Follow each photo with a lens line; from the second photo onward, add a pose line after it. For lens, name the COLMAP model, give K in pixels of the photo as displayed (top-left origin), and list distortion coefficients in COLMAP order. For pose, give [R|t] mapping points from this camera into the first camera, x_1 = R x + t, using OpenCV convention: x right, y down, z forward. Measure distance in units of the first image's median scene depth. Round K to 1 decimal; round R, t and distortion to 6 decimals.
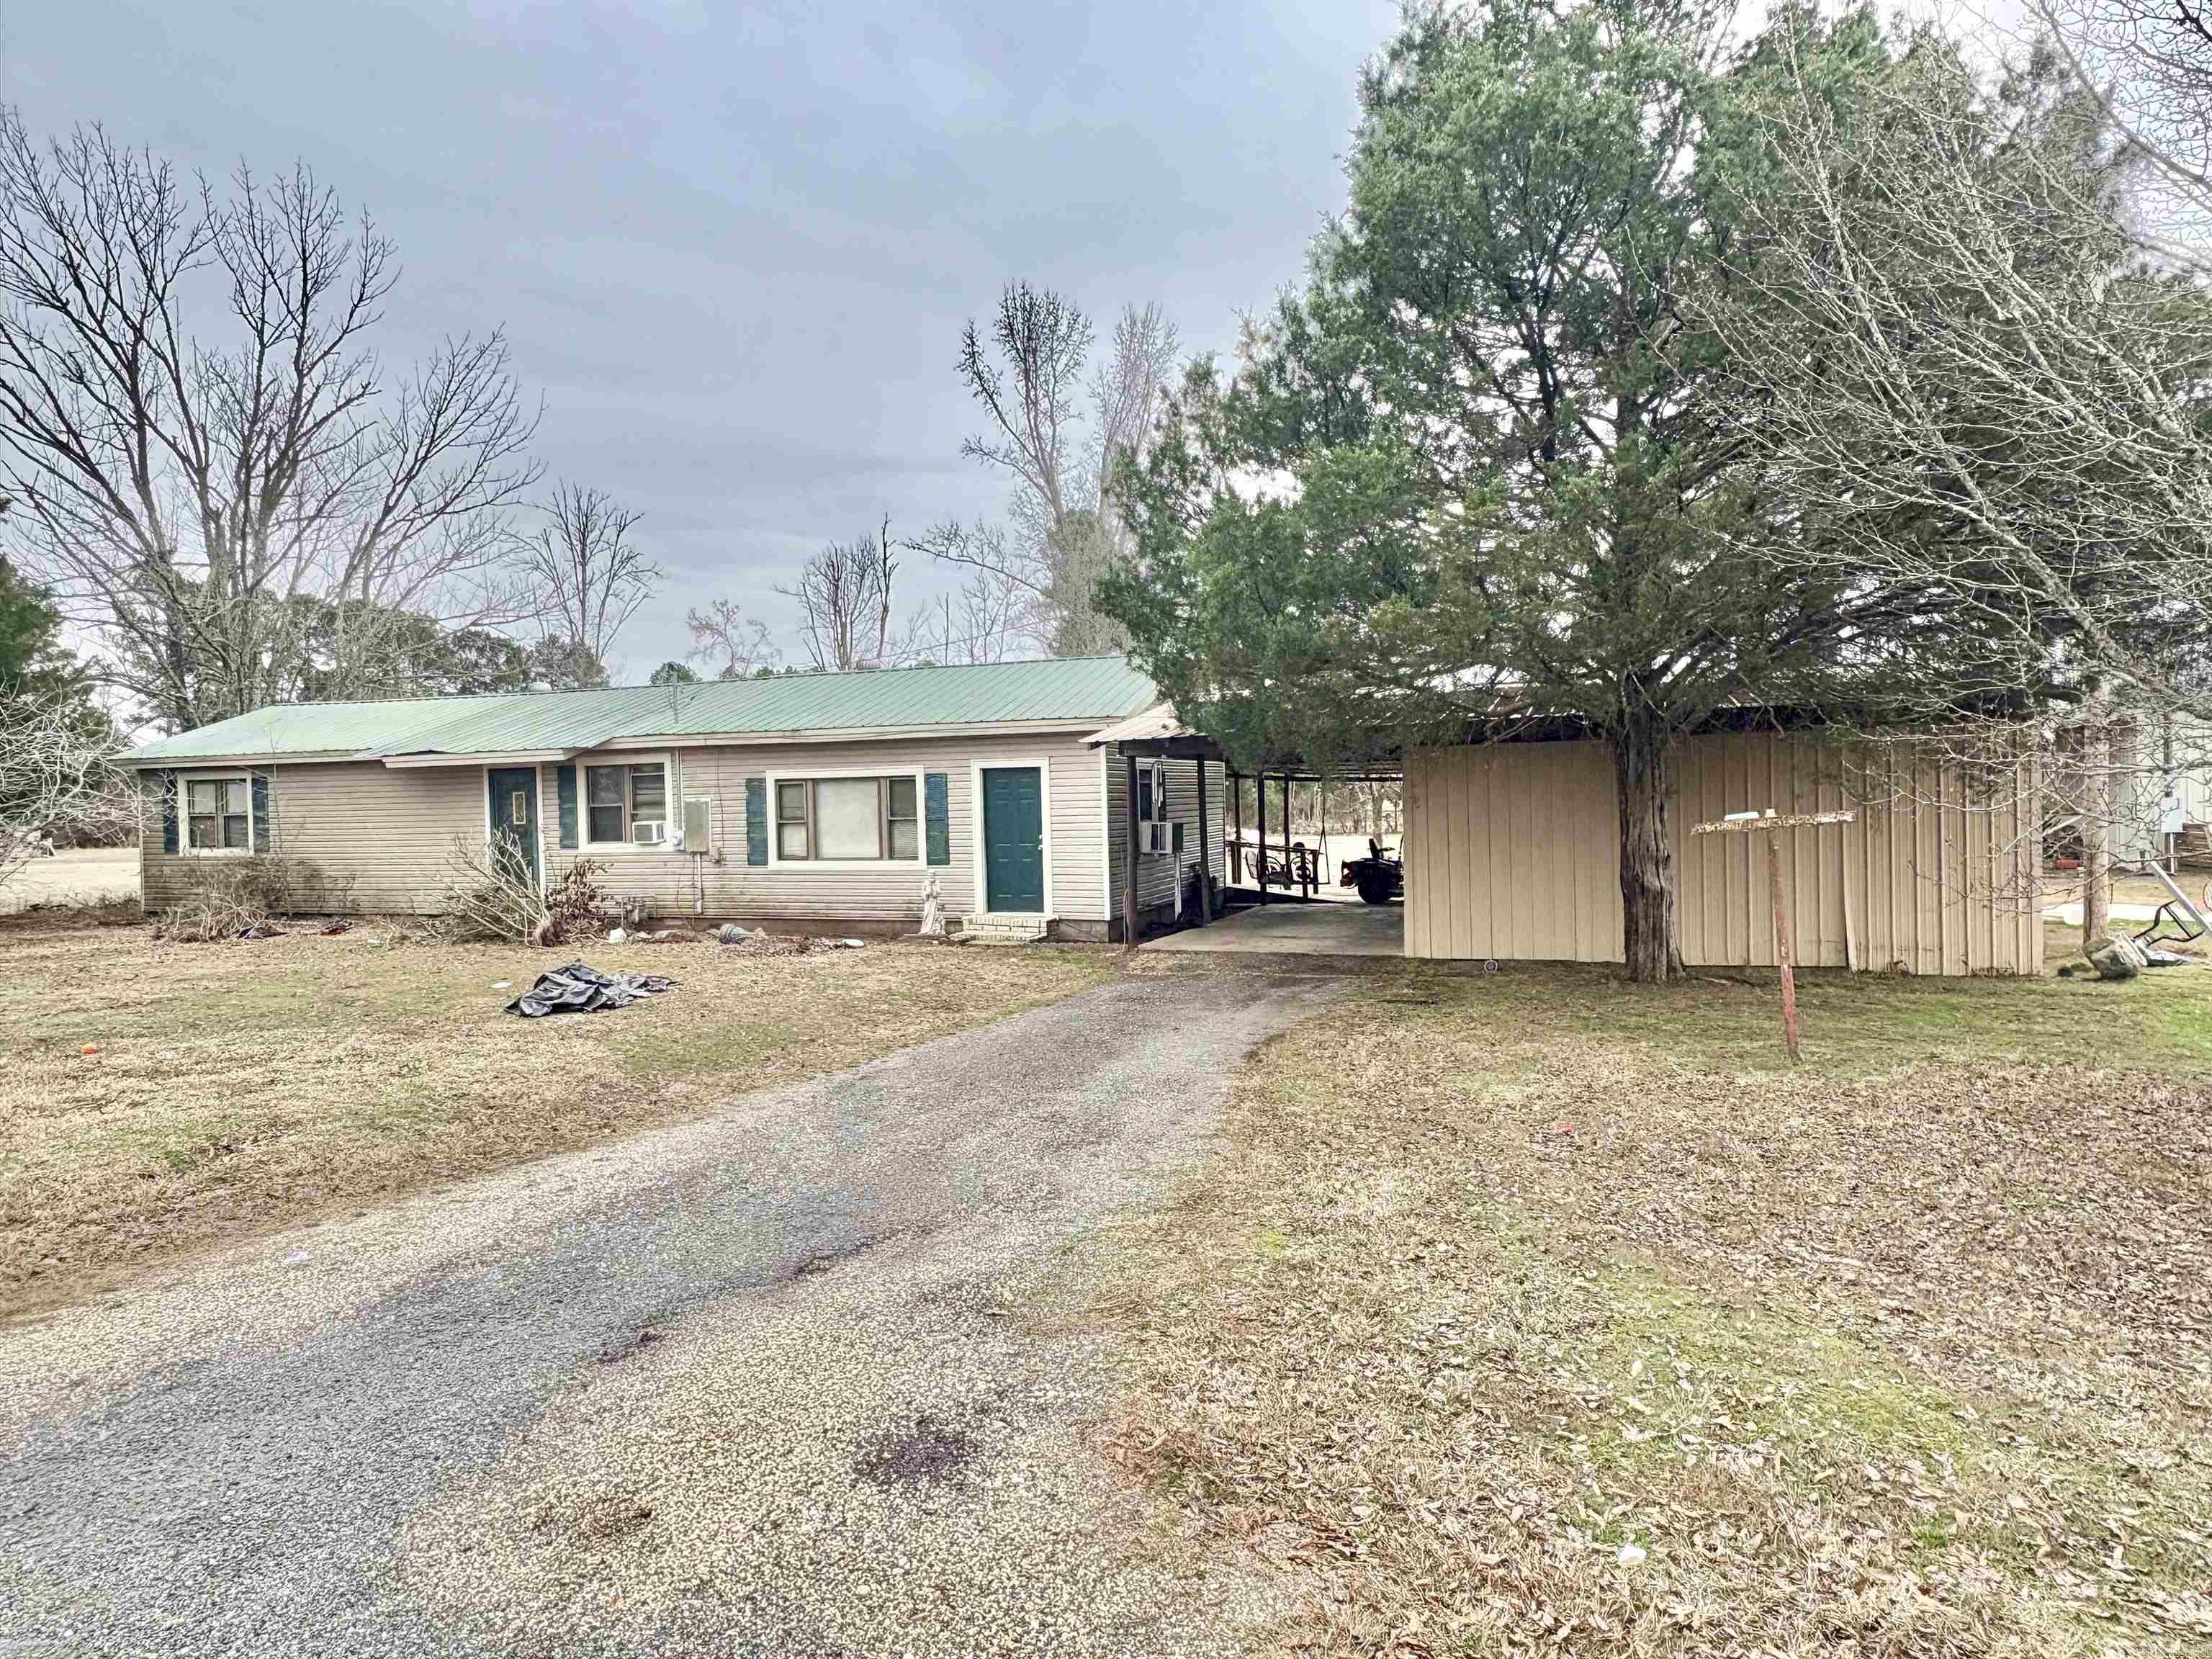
lens RADIAL K [[1426.9, 0, 1095.3], [0, 1426.9, 825.1], [0, 0, 1]] dist [0.004904, 0.000047]
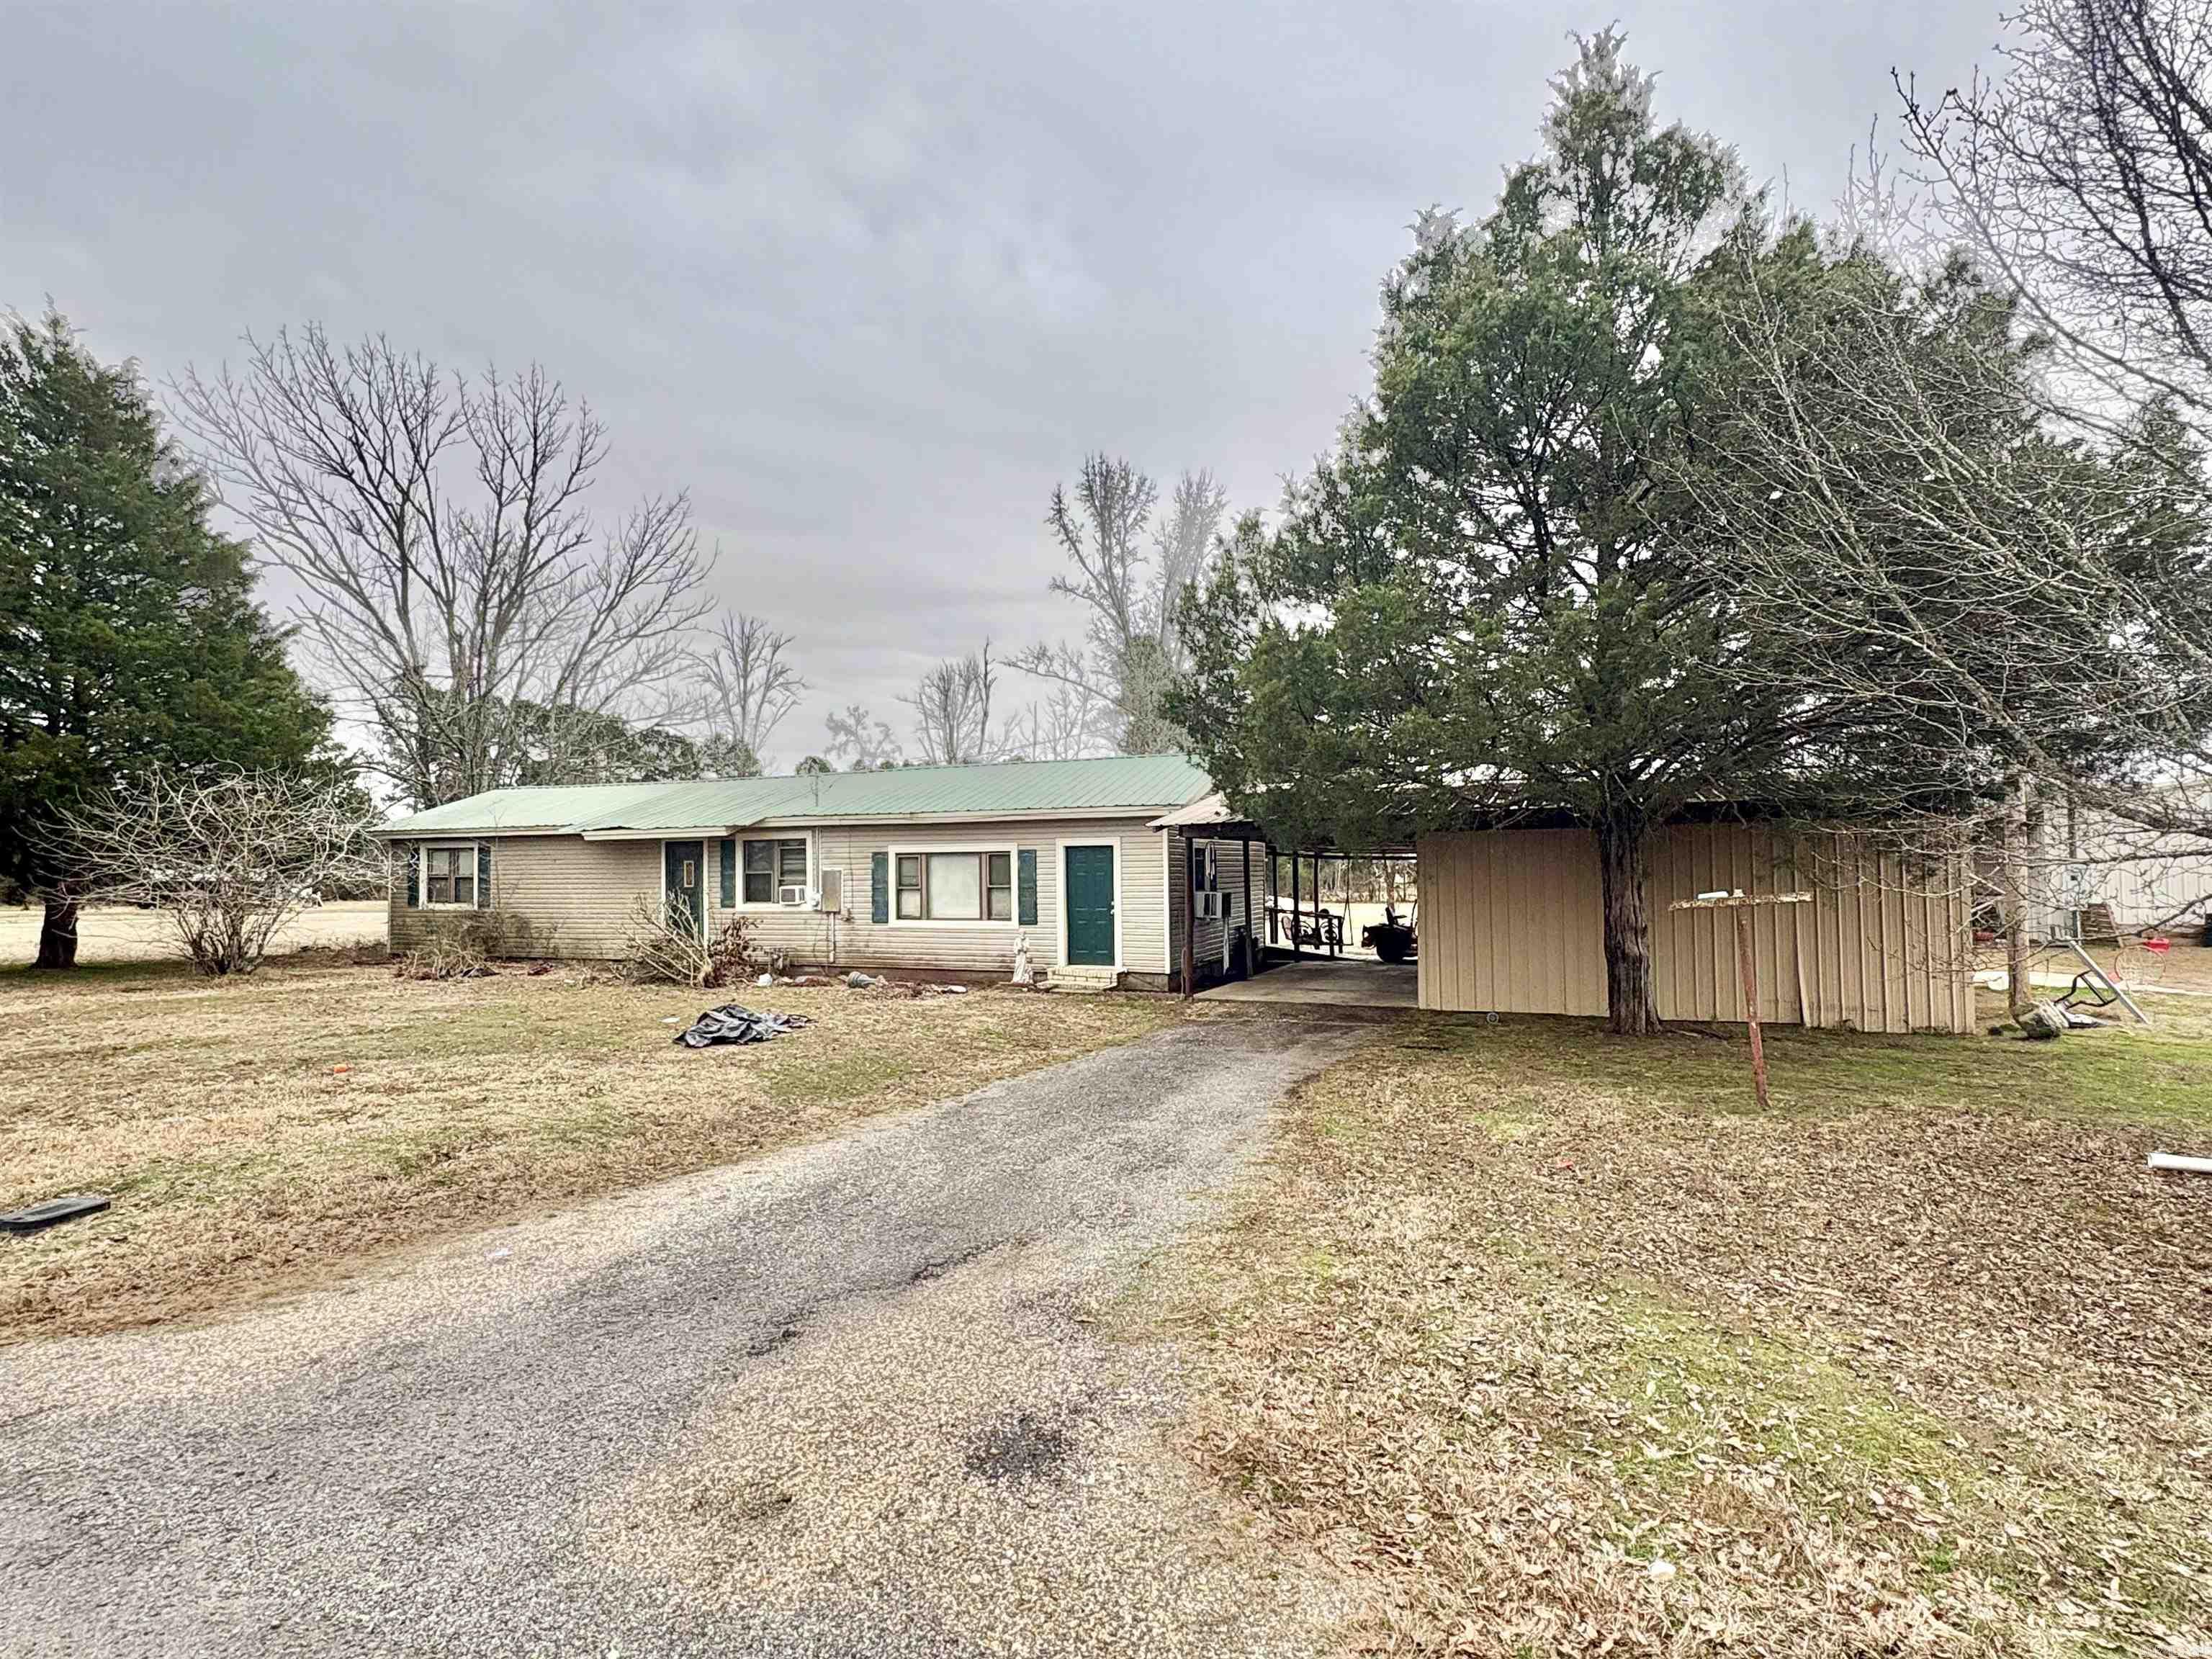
lens RADIAL K [[1171.3, 0, 1103.4], [0, 1171.3, 828.1], [0, 0, 1]] dist [0.003278, 0.000720]
pose [[0.999023, 0.009803, -0.043084, -0.003886], [-0.012105, 0.998494, -0.053500, -0.001754], [0.042495, 0.053969, 0.997638, 0.006065]]
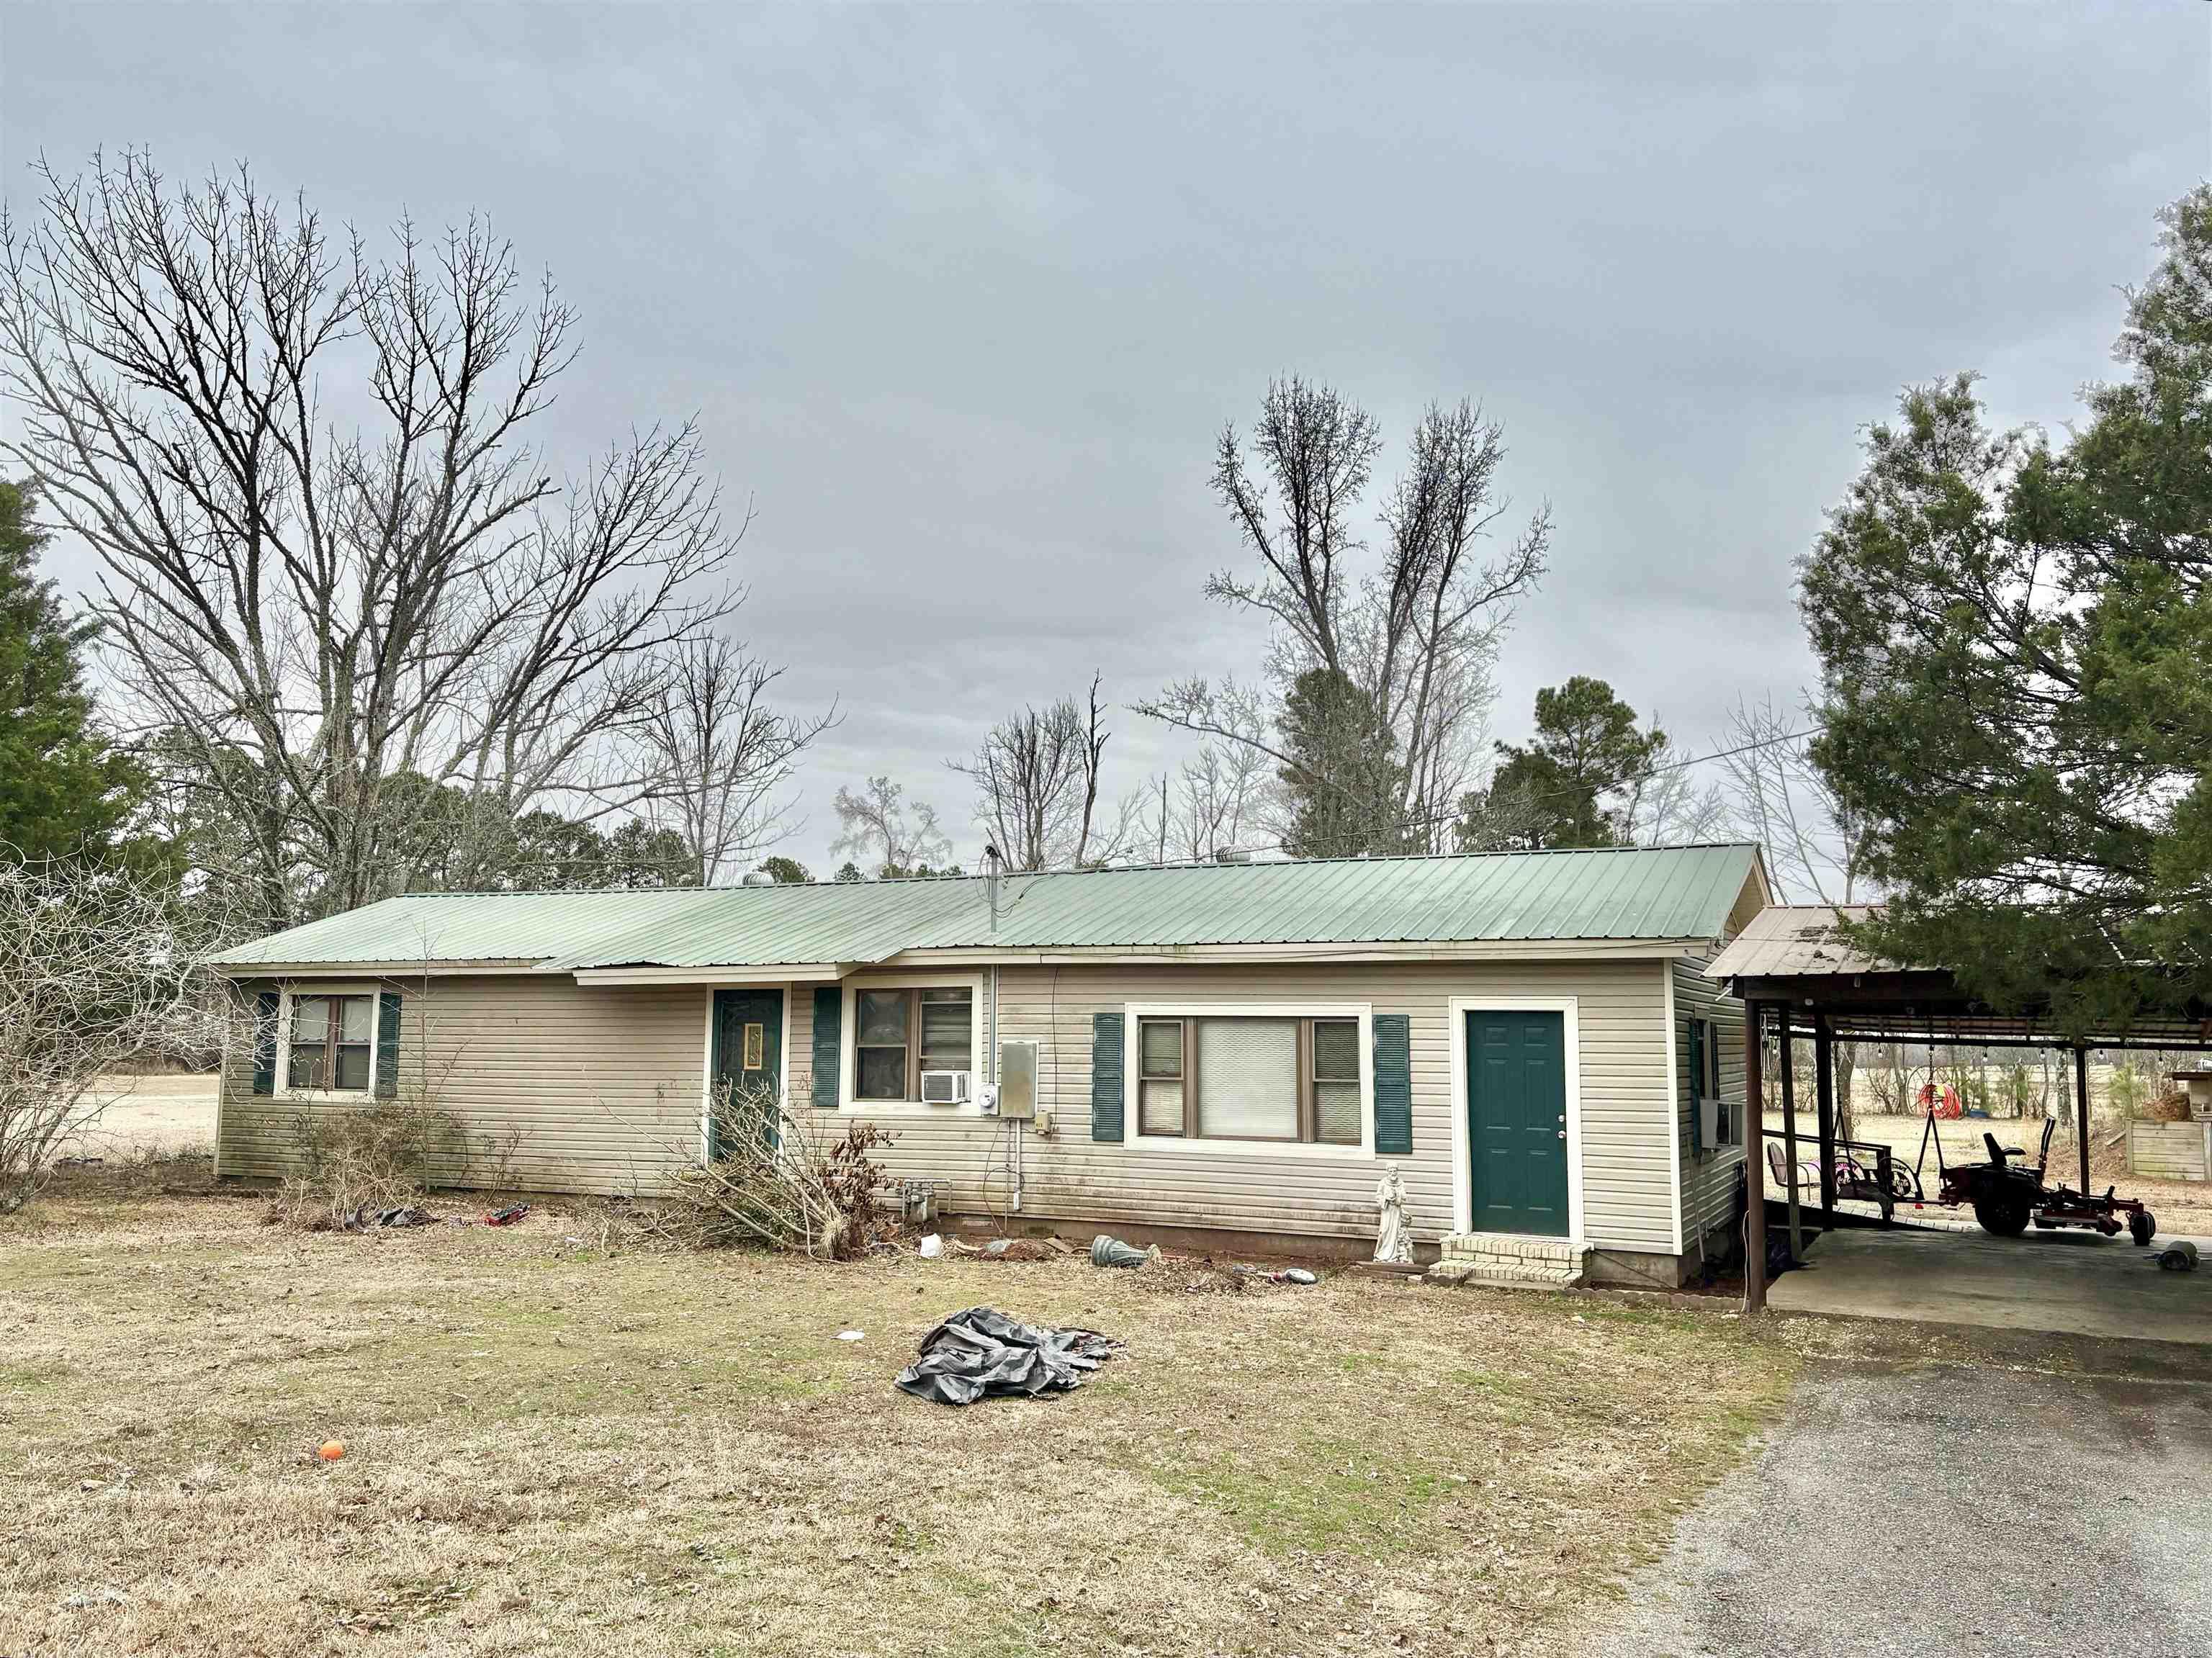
lens RADIAL K [[1829.6, 0, 1085.2], [0, 1829.6, 827.3], [0, 0, 1]] dist [0.058091, -0.059344]
pose [[0.993836, 0.017405, -0.109489, -0.156907], [-0.031989, 0.990614, -0.132892, -0.004458], [0.106148, 0.135575, 0.985064, 0.120051]]
